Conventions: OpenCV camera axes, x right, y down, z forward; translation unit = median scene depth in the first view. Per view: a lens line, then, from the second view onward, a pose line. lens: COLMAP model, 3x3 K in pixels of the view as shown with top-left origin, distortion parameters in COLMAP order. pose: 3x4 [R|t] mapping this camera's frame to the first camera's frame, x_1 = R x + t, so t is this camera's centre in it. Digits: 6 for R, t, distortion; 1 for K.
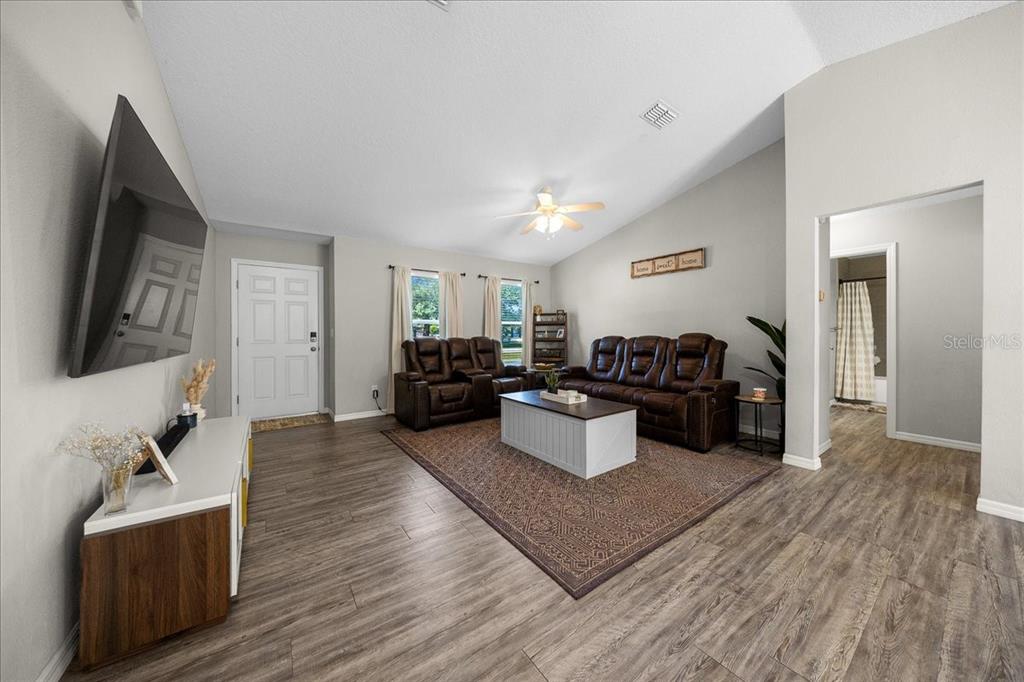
lens RADIAL K [[340.0, 0, 506.2], [0, 340.0, 332.3], [0, 0, 1]] dist [-0.010944, 0.001620]
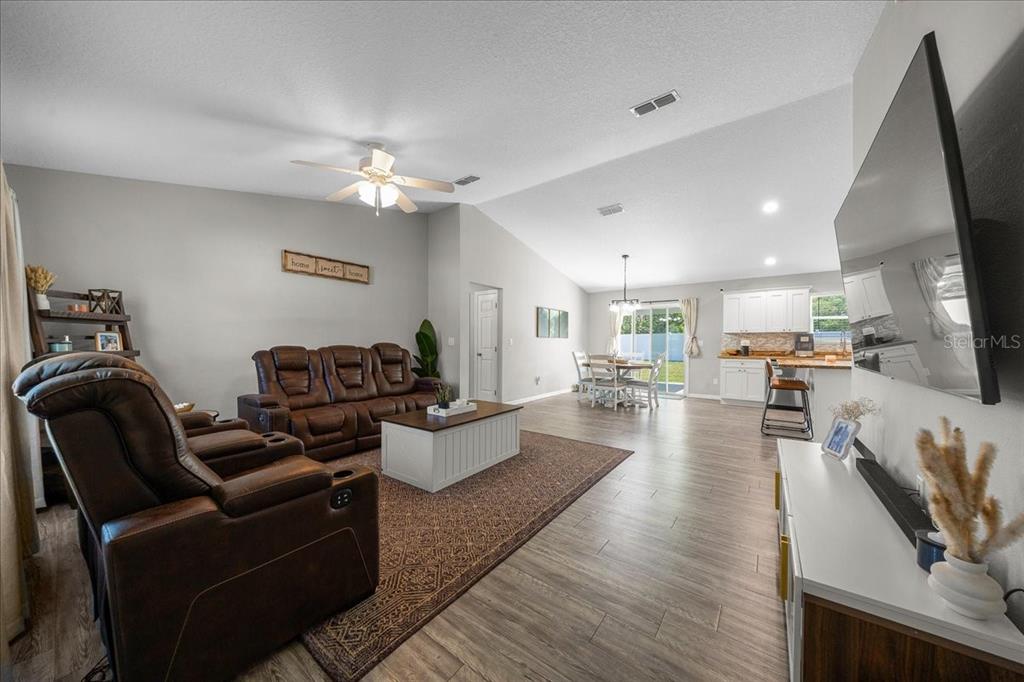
lens RADIAL K [[340.0, 0, 515.0], [0, 340.0, 349.5], [0, 0, 1]] dist [-0.010944, 0.001620]
pose [[-0.314384, -0.016715, 0.949149, -1.002365], [-0.009933, 0.999848, 0.014318, 0.005476], [-0.949244, -0.004926, -0.314503, 1.409918]]
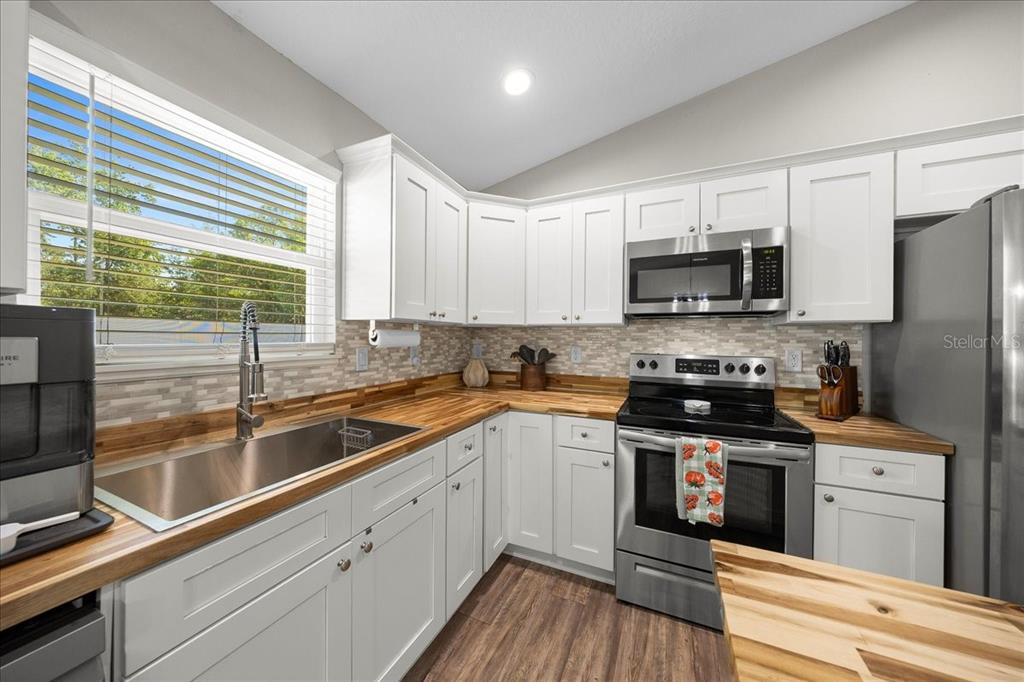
lens RADIAL K [[340.0, 0, 510.9], [0, 340.0, 337.8], [0, 0, 1]] dist [-0.010944, 0.001620]
pose [[-0.858016, -0.000623, -0.513622, 0.300544], [0.001561, 0.999991, -0.003820, -0.060570], [0.513620, -0.004079, -0.858008, -0.700145]]
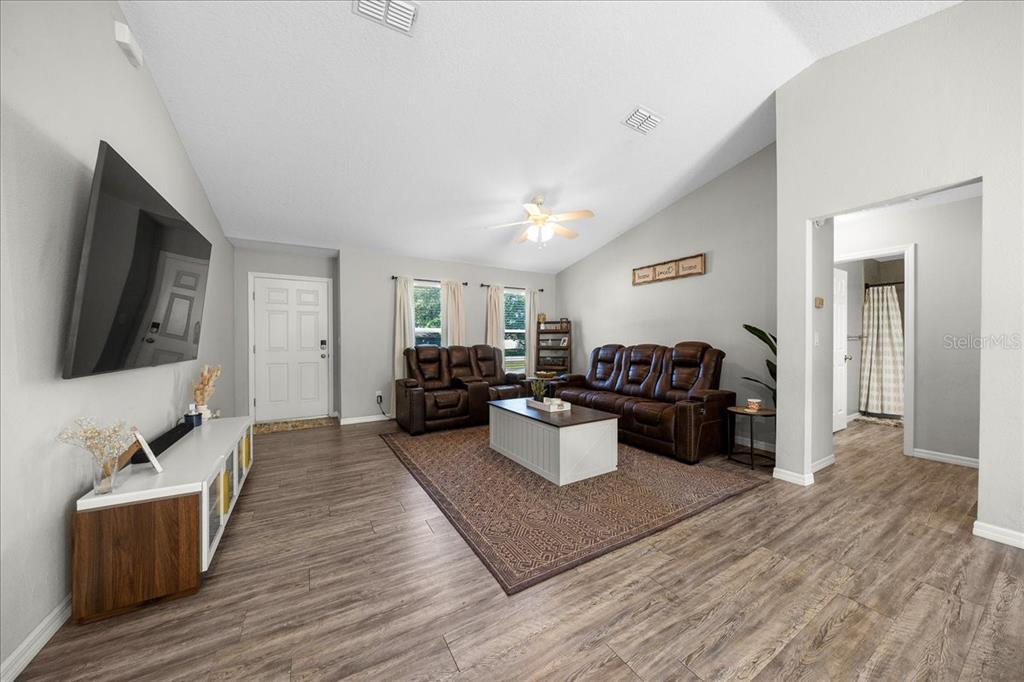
lens RADIAL K [[340.0, 0, 502.9], [0, 340.0, 342.3], [0, 0, 1]] dist [-0.010944, 0.001620]
pose [[0.996273, 0.001439, -0.086248, 0.150819], [-0.000870, 0.999978, 0.006636, -0.002784], [0.086256, -0.006536, 0.996252, -0.024603]]
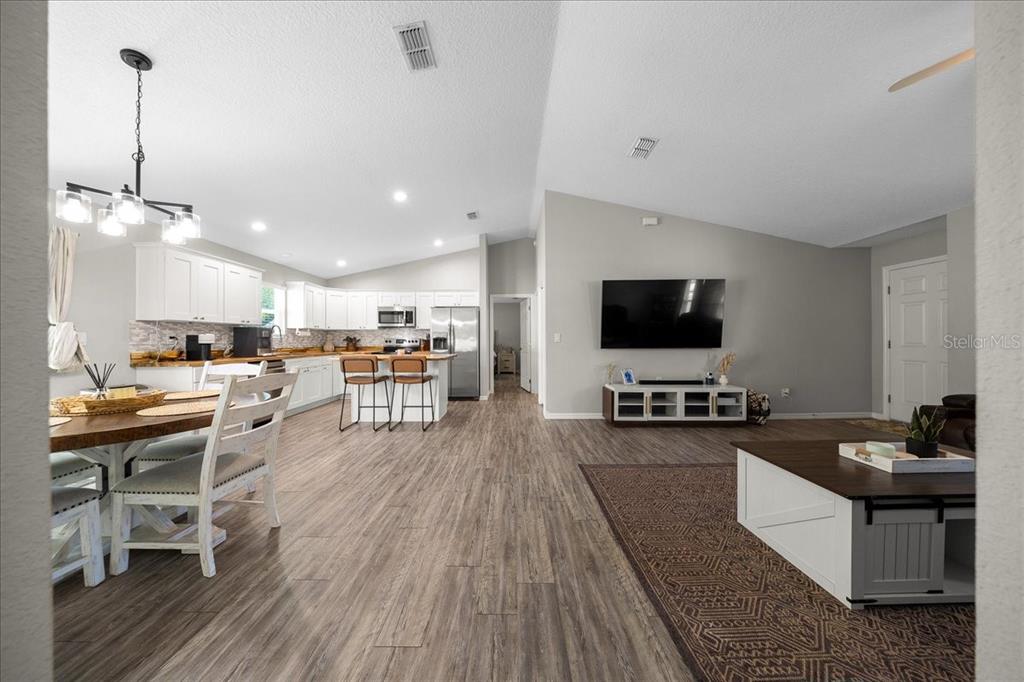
lens RADIAL K [[322.9, 0, 518.2], [0, 322.9, 337.7], [0, 0, 1]] dist [-0.022938, -0.000212]
pose [[-0.555746, 0.001997, -0.831350, 1.121235], [0.017263, 0.999809, -0.009139, 0.009246], [0.831173, -0.019430, -0.555674, 0.982724]]
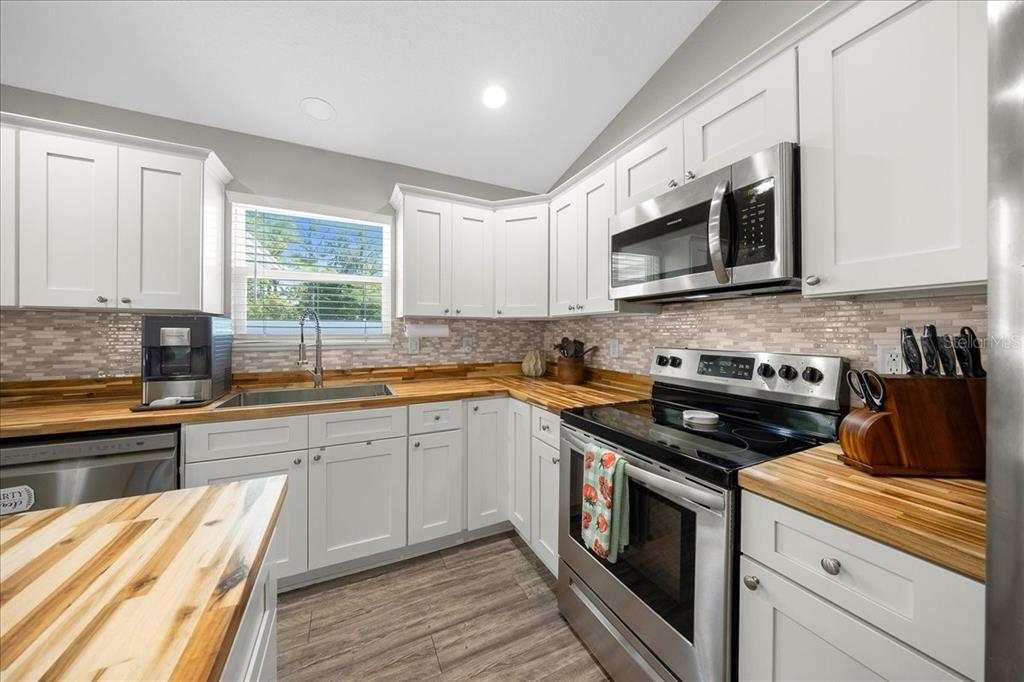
lens RADIAL K [[340.0, 0, 512.7], [0, 340.0, 331.6], [0, 0, 1]] dist [-0.010944, 0.001620]
pose [[-0.989754, 0.003600, 0.142737, -0.173169], [0.001852, 0.999922, -0.012376, -0.048618], [-0.142771, -0.011985, -0.989683, -0.555574]]
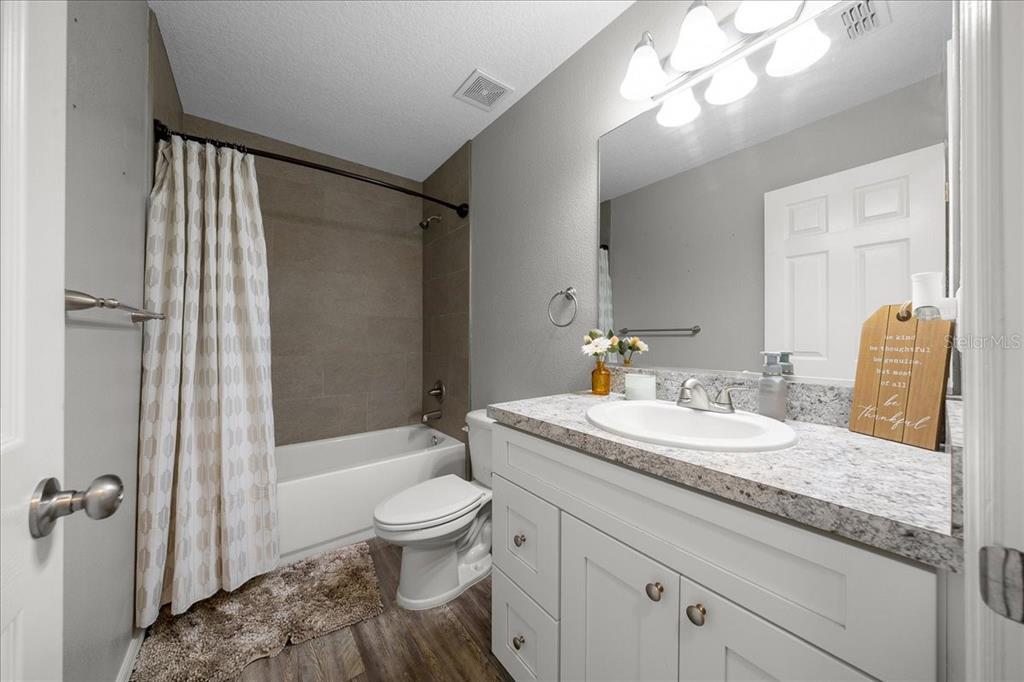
lens RADIAL K [[340.0, 0, 520.2], [0, 340.0, 337.6], [0, 0, 1]] dist [-0.010944, 0.001620]
pose [[-0.066004, 0.006543, 0.997798, 1.505204], [-0.003710, 0.999970, -0.006803, 0.009581], [-0.997812, -0.004151, -0.065977, 1.551931]]
